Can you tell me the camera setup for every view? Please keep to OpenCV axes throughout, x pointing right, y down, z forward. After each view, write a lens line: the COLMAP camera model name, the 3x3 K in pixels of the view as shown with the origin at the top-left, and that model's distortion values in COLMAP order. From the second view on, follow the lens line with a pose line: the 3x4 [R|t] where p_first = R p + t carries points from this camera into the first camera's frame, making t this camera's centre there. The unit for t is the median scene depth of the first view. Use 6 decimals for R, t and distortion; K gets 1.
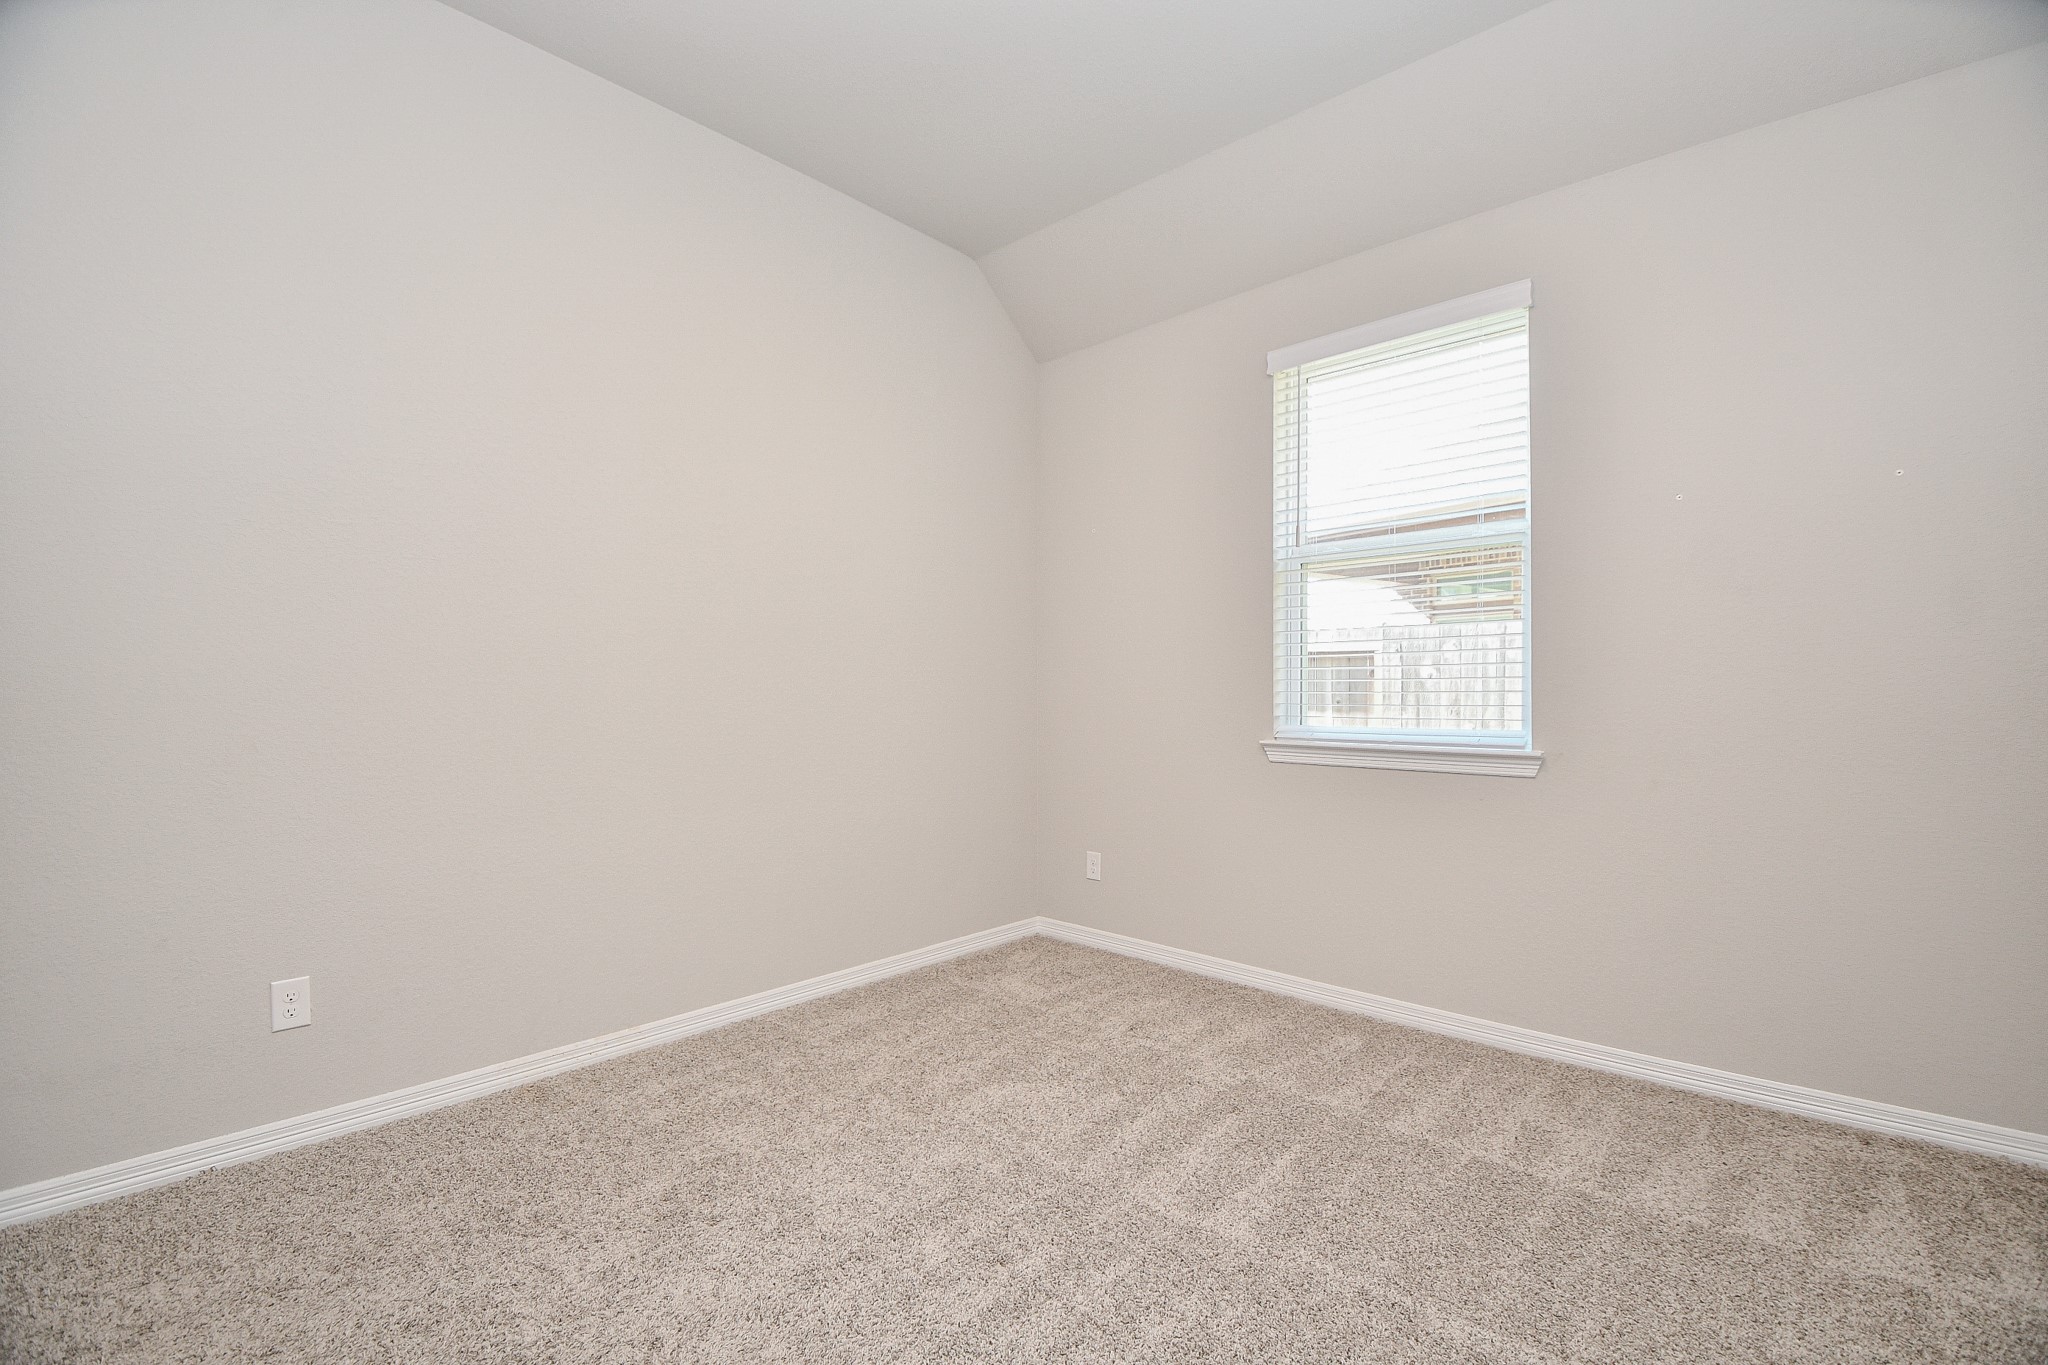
lens RADIAL K [[901.4, 0, 1035.0], [0, 901.4, 696.3], [0, 0, 1]] dist [0.002900, -0.016427]
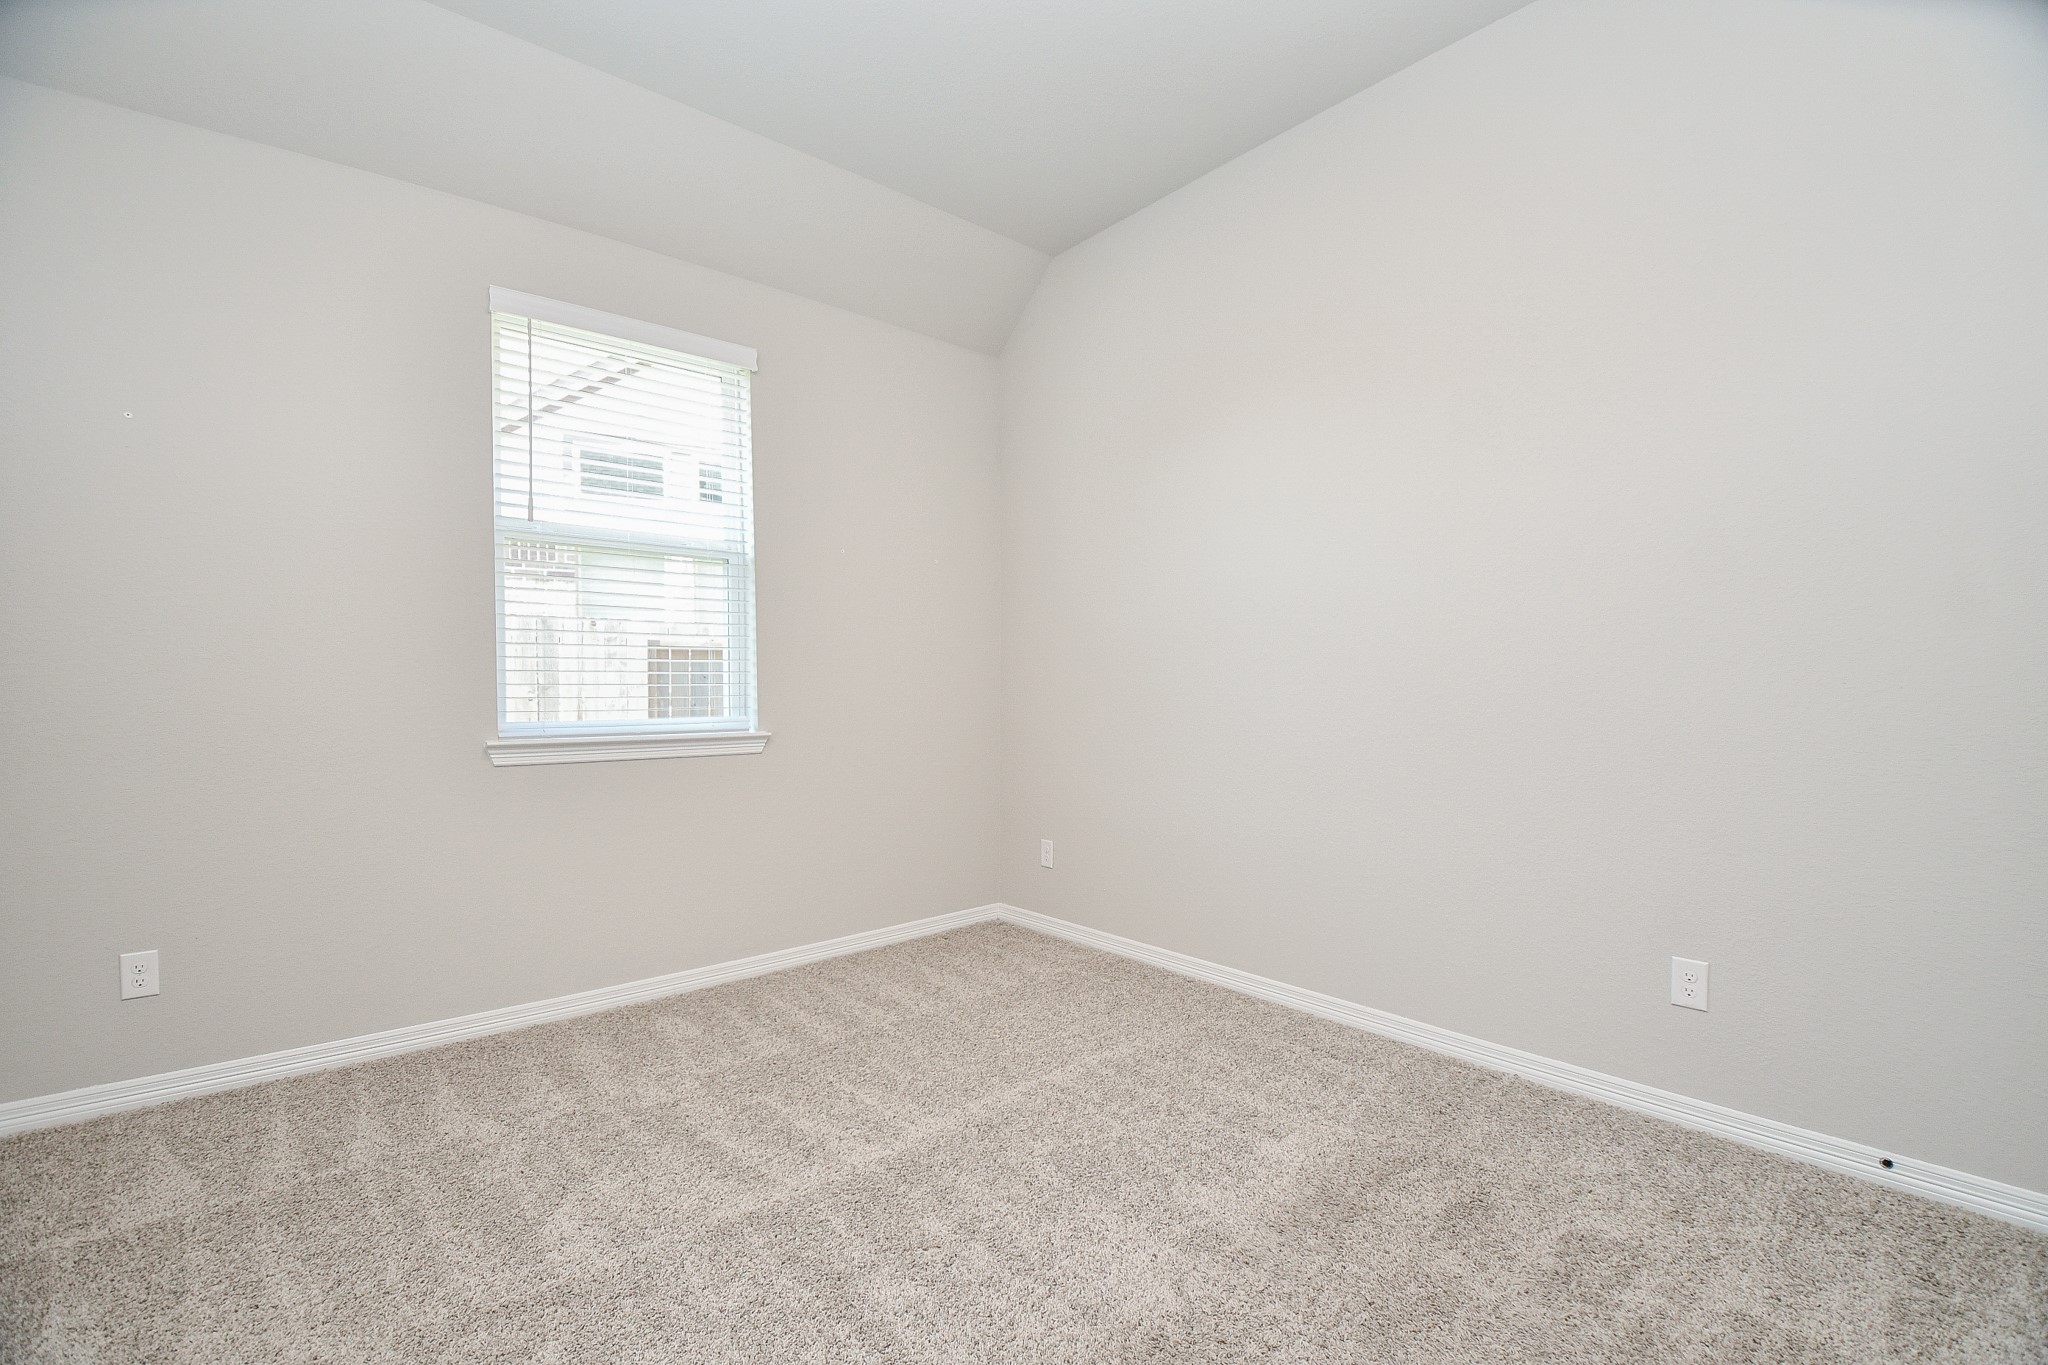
lens RADIAL K [[911.1, 0, 1037.6], [0, 911.1, 695.0], [0, 0, 1]] dist [-0.001989, -0.014515]
pose [[0.102412, -0.016030, 0.994613, -0.654530], [0.000681, 0.999871, 0.016044, -0.009647], [-0.994742, -0.000965, 0.102410, 0.483465]]
